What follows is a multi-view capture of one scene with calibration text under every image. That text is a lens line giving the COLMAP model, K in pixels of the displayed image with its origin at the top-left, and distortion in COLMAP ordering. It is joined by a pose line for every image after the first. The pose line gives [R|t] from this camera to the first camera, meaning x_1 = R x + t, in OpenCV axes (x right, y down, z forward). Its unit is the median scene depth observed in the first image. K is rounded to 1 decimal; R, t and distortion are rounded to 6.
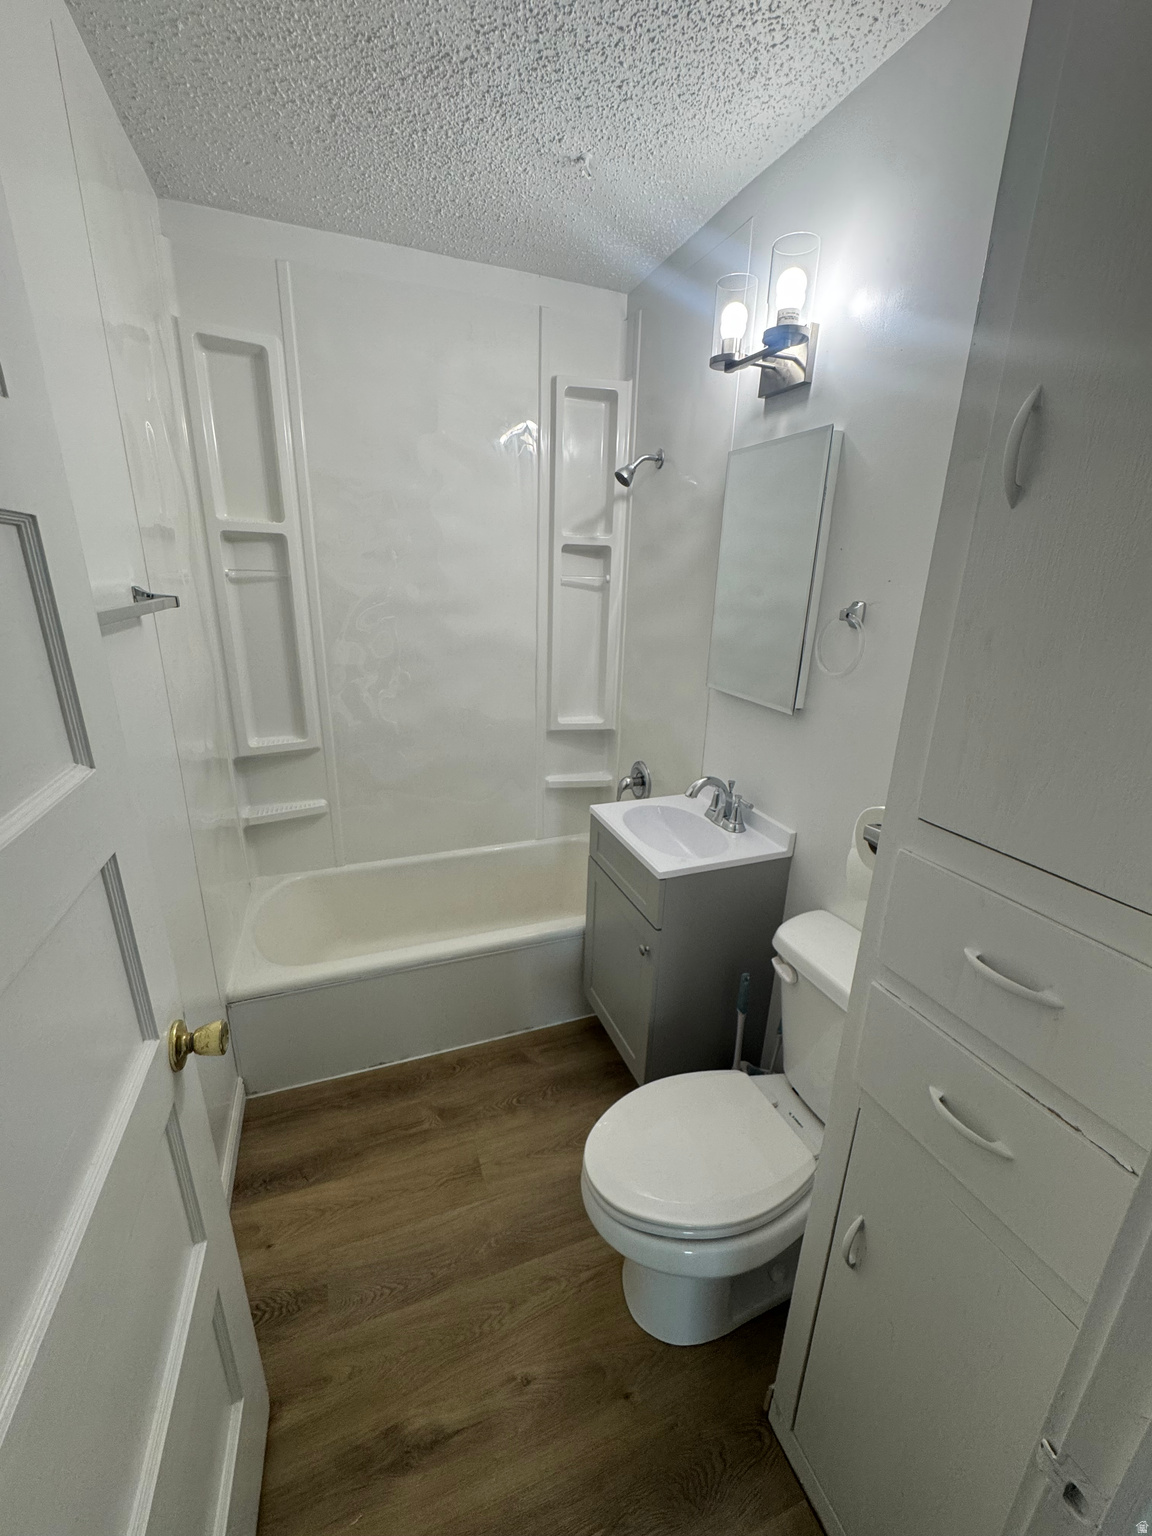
lens RADIAL K [[615.0, 0, 577.8], [0, 615.0, 768.0], [0, 0, 1]] dist [-0.004055, 0.000614]
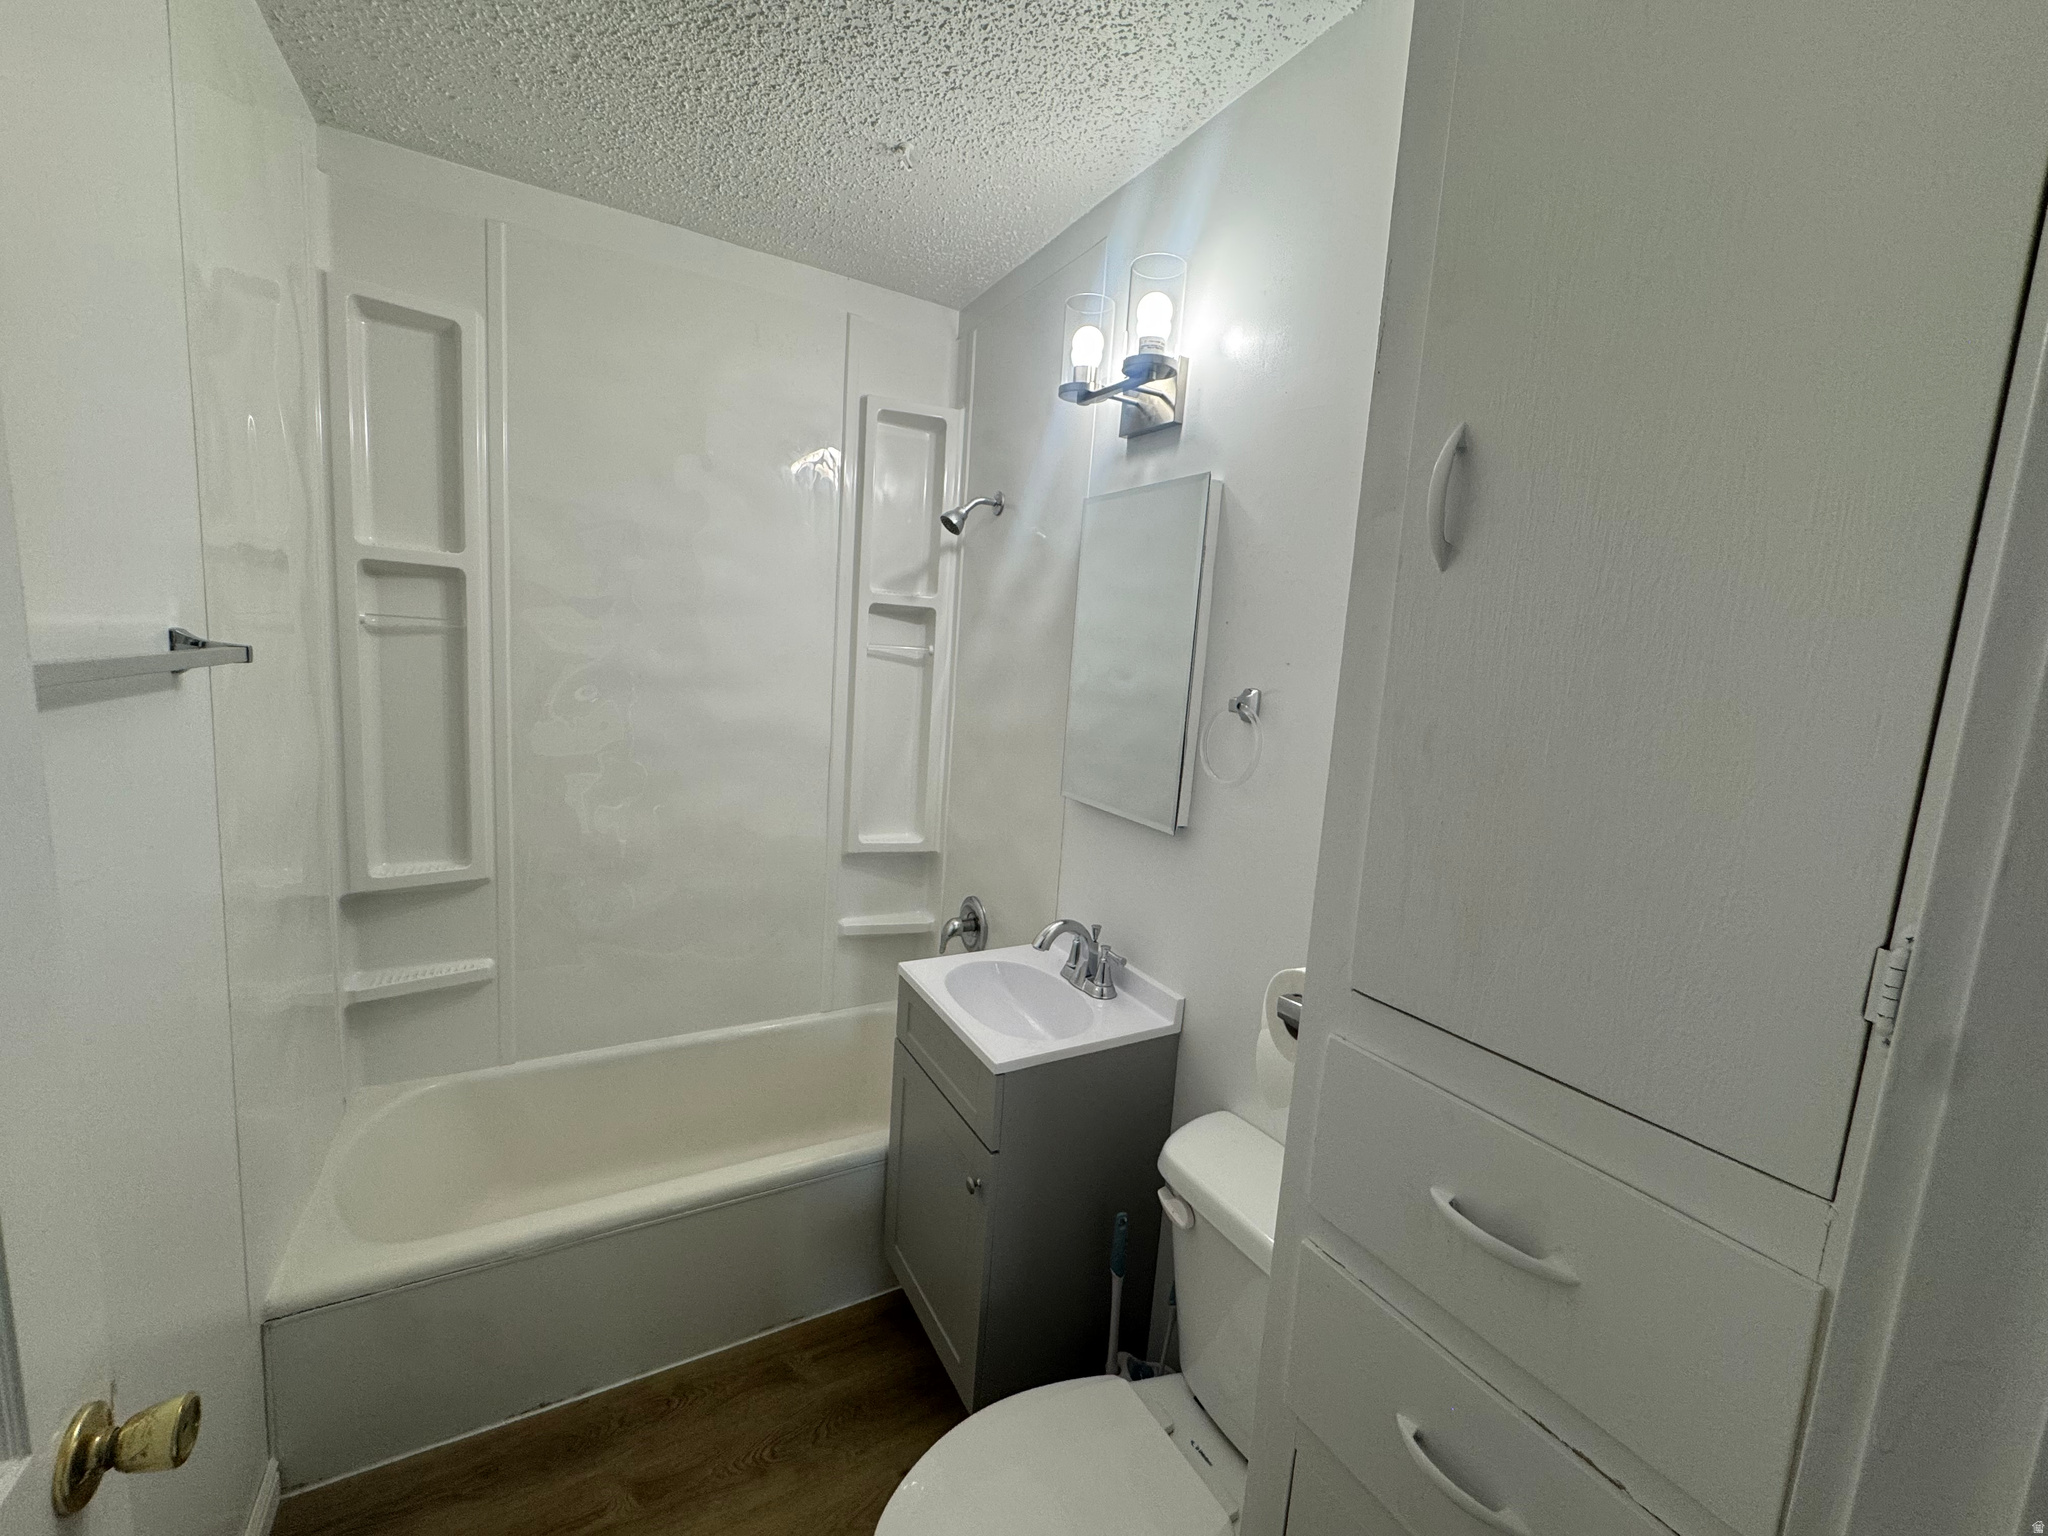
lens RADIAL K [[820.1, 0, 1018.5], [0, 820.1, 765.8], [0, 0, 1]] dist [-0.004055, 0.000614]
pose [[0.989213, 0.018732, 0.145282, 0.016876], [0.005153, 0.986726, -0.162313, -0.009056], [-0.146394, 0.161311, 0.975985, 0.046266]]
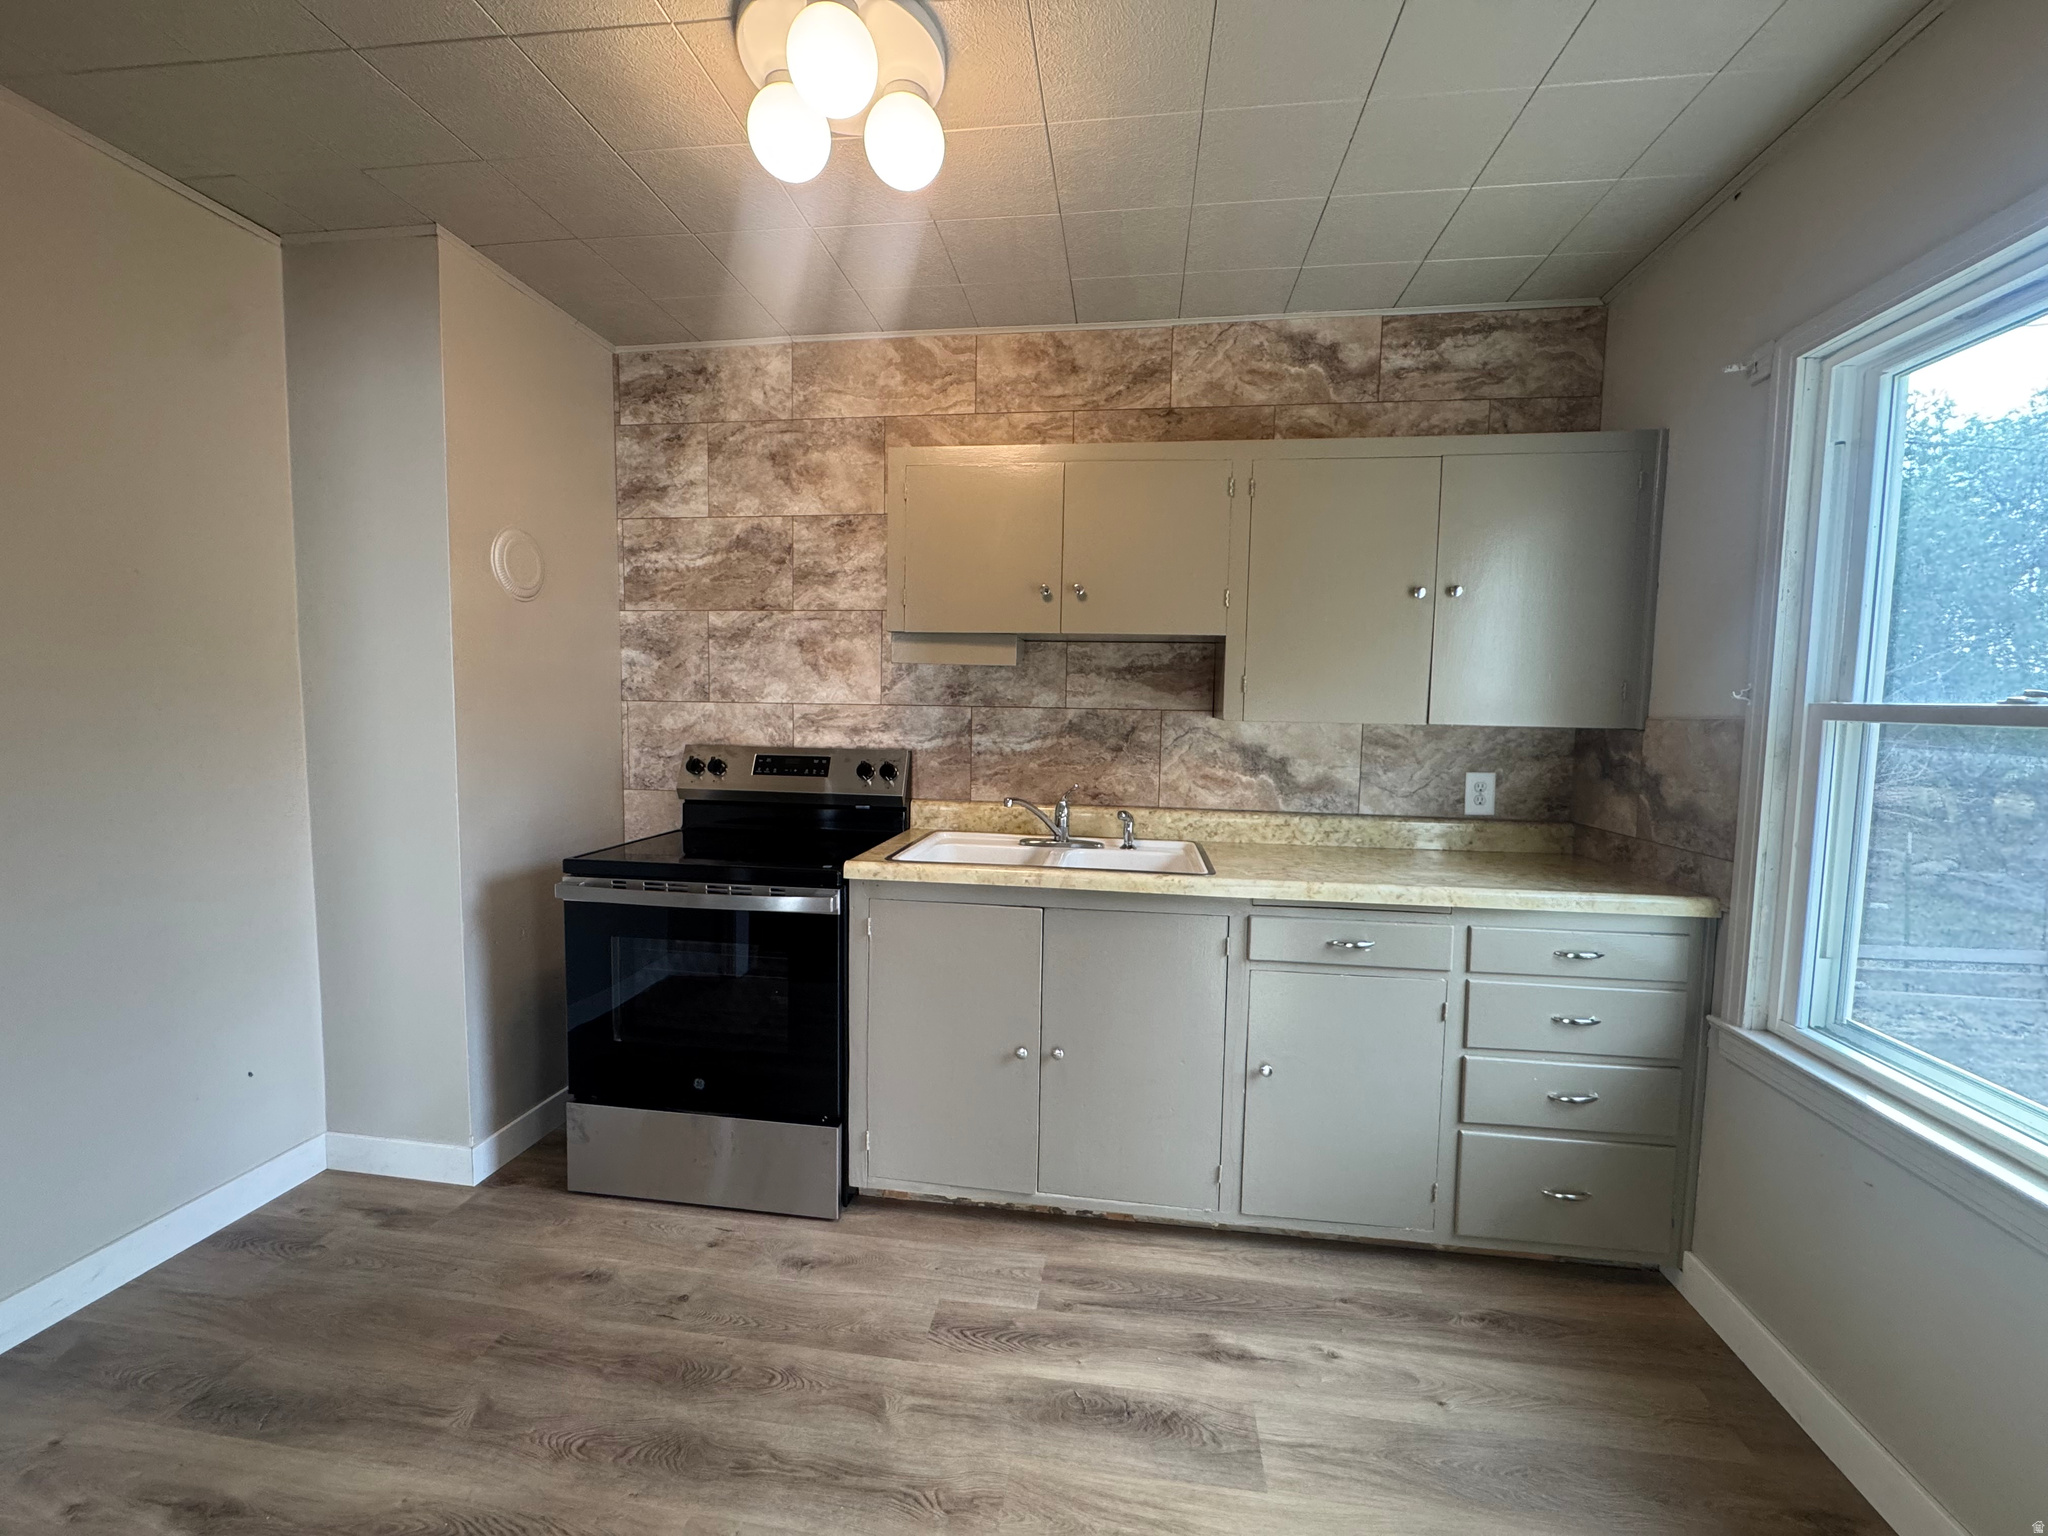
lens RADIAL K [[820.1, 0, 1025.5], [0, 820.1, 761.4], [0, 0, 1]] dist [-0.004055, 0.000614]
pose [[-0.874570, -0.073792, 0.479251, -0.725673], [0.105816, 0.935489, 0.337140, -0.339765], [-0.473213, 0.345565, -0.810342, 1.410695]]
